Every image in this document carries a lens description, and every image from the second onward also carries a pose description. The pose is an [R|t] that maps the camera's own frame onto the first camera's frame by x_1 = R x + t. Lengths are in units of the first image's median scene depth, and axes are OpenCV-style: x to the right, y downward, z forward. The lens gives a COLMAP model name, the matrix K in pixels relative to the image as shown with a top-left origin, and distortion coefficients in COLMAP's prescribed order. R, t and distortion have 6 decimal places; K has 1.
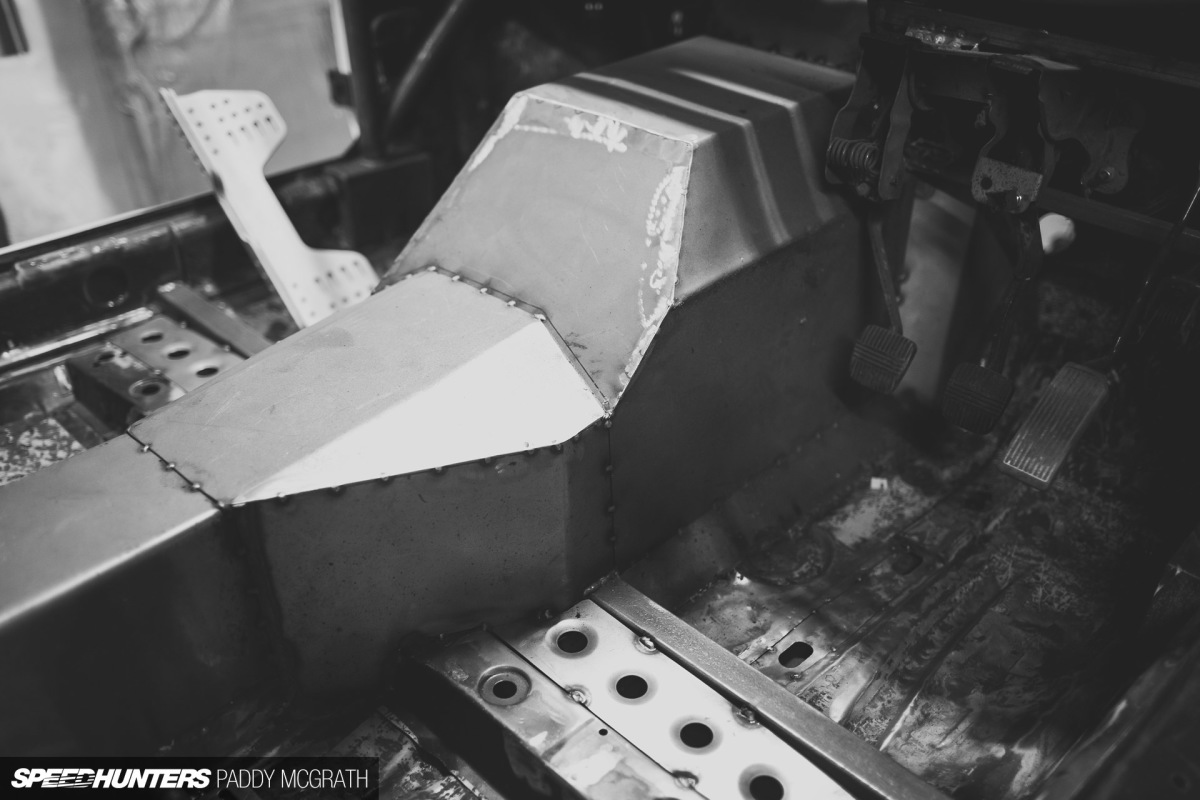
lens RADIAL K [[1155.5, 0, 604.0], [0, 1155.5, 354.6], [0, 0, 1]] dist [-0.068117, 0.000000]
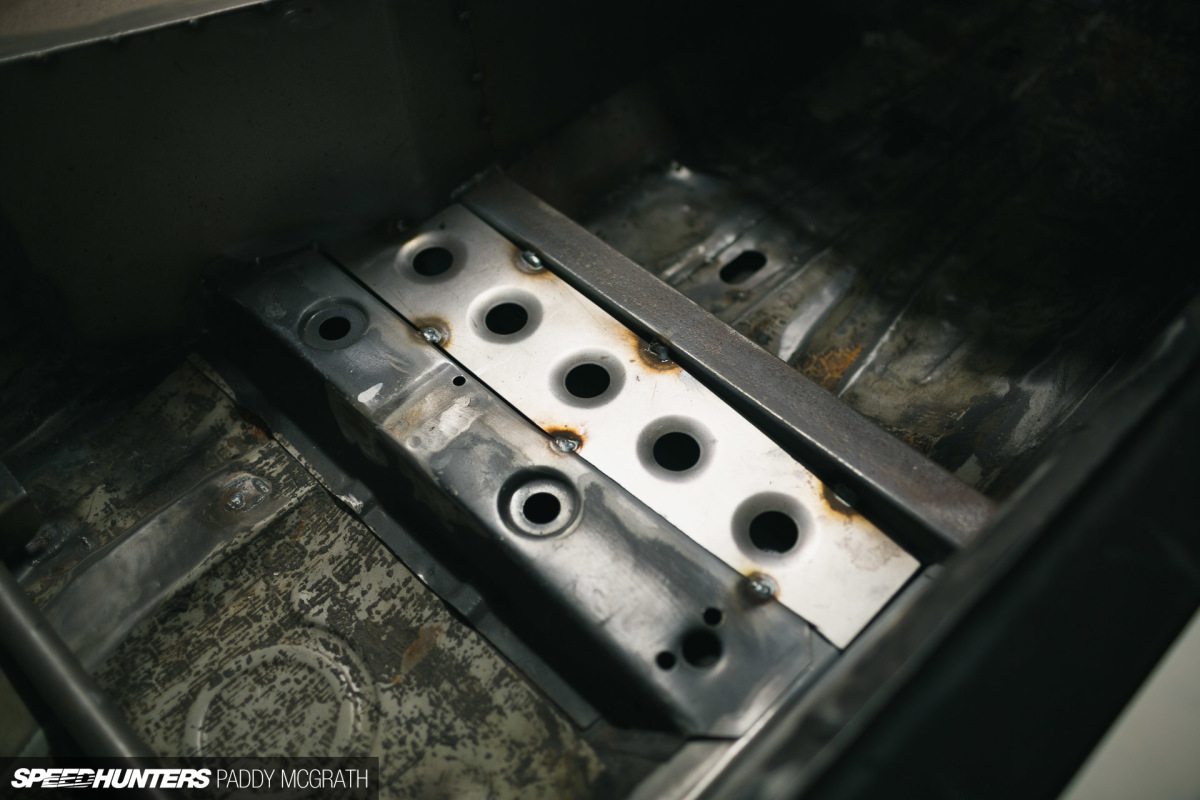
lens RADIAL K [[1155.5, 0, 627.4], [0, 1155.5, 368.4], [0, 0, 1]] dist [-0.068117, 0.000000]
pose [[0.999002, -0.029459, -0.033568, 0.124719], [0.039290, 0.937060, 0.346950, 0.061241], [0.021234, -0.347922, 0.937283, 0.282520]]
